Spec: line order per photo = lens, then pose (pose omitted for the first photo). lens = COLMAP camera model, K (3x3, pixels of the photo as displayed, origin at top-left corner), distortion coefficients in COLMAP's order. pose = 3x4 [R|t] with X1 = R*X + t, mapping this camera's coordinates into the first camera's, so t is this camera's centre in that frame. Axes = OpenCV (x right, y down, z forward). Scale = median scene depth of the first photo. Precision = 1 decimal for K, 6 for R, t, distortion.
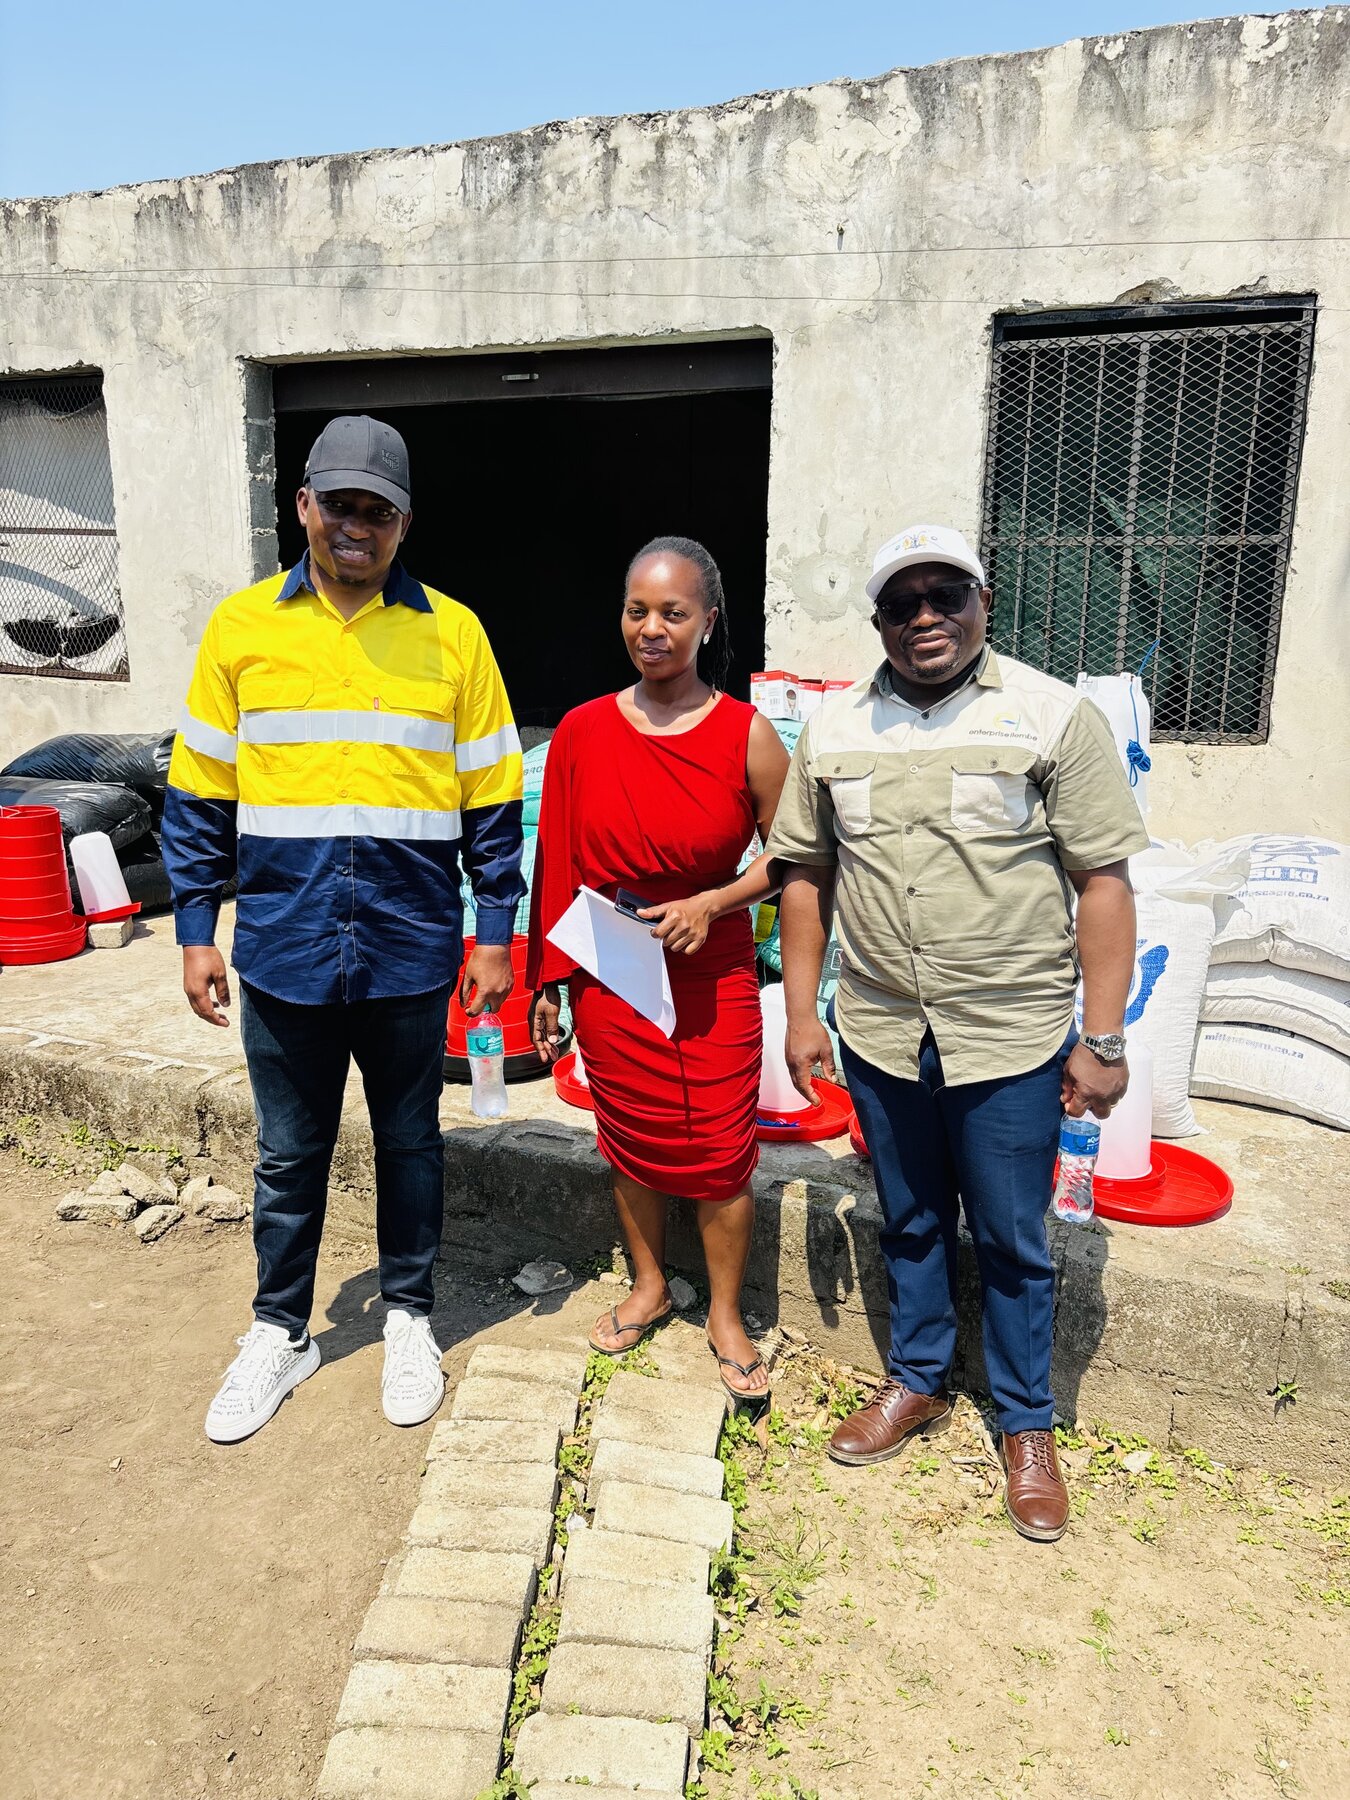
lens RADIAL K [[1334.4, 0, 675.0], [0, 1334.4, 900.0], [0, 0, 1]] dist [0.077944, -0.094873]
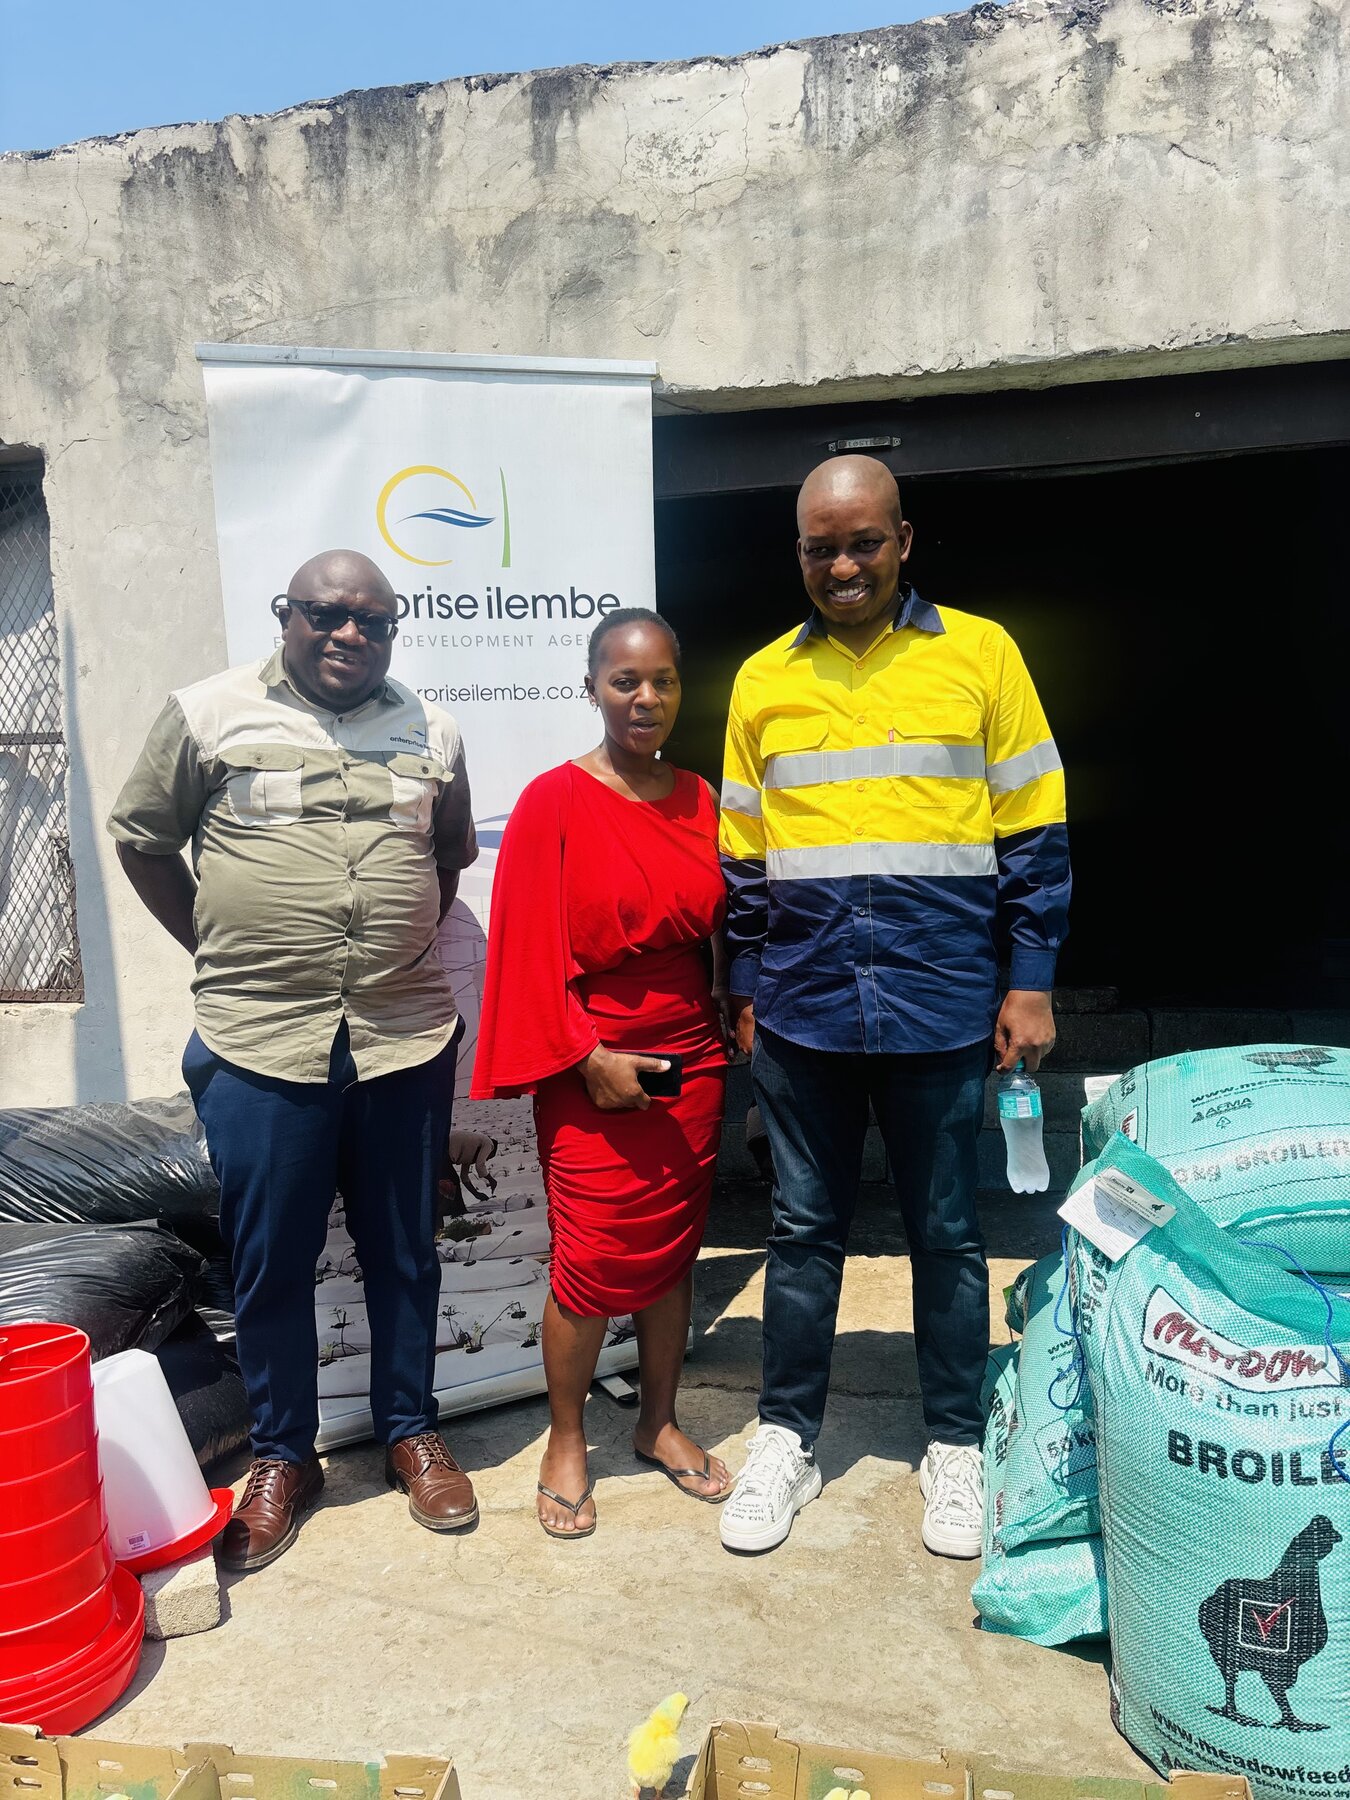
lens RADIAL K [[1358.2, 0, 668.1], [0, 1358.2, 909.3], [0, 0, 1]] dist [0.058802, -0.073155]
pose [[0.974082, -0.061281, 0.217734, -0.394714], [0.094896, 0.984507, -0.147448, -0.128298], [-0.205325, 0.164289, 0.964806, 0.559204]]
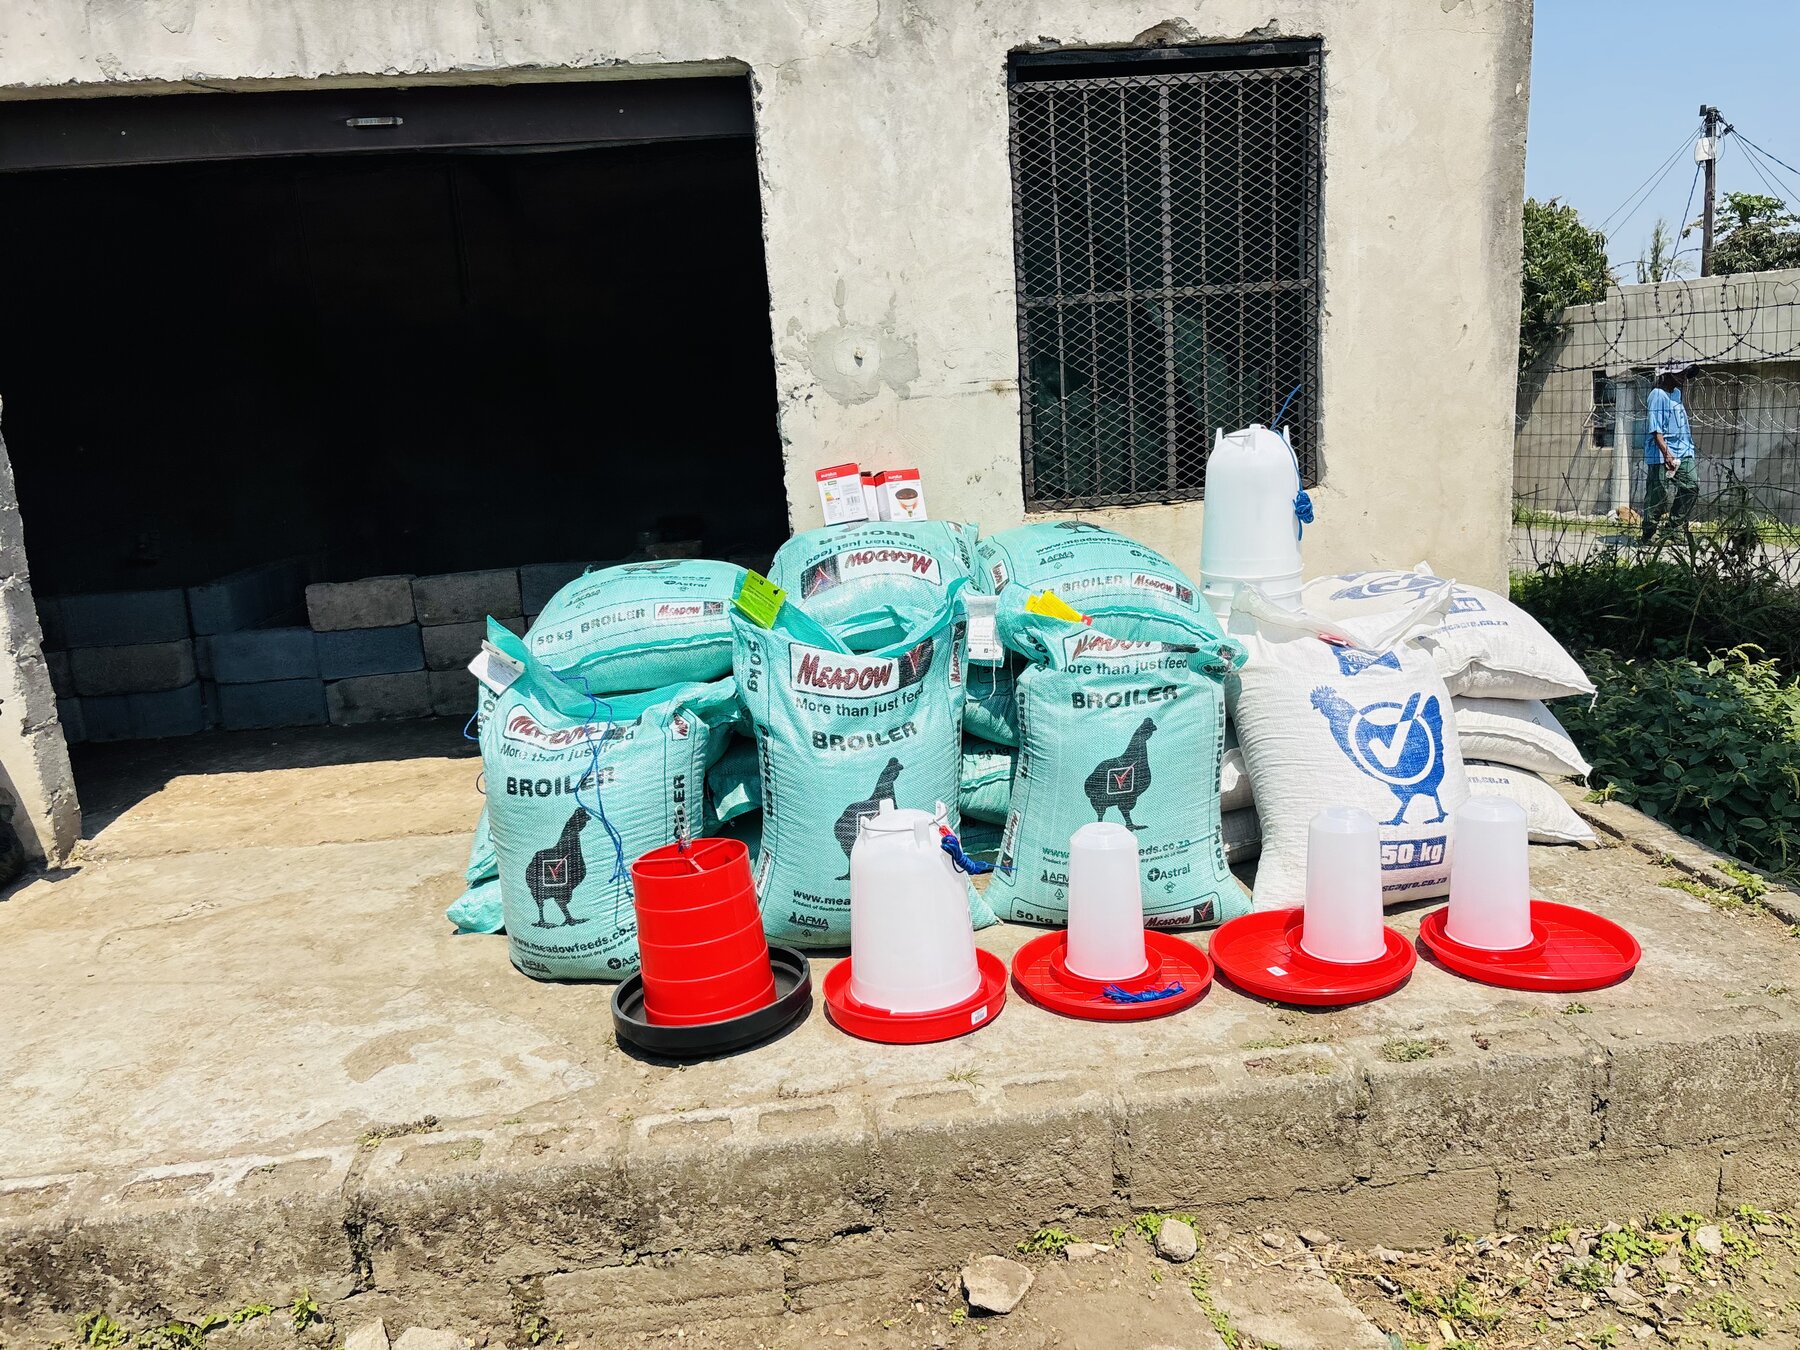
lens RADIAL K [[1358.2, 0, 909.7], [0, 1358.2, 668.4], [0, 0, 1]] dist [0.058802, -0.073155]
pose [[0.869860, -0.168502, 0.463627, -0.306294], [0.180792, 0.983353, 0.018189, -0.052938], [-0.458974, 0.067998, 0.885844, 0.234958]]
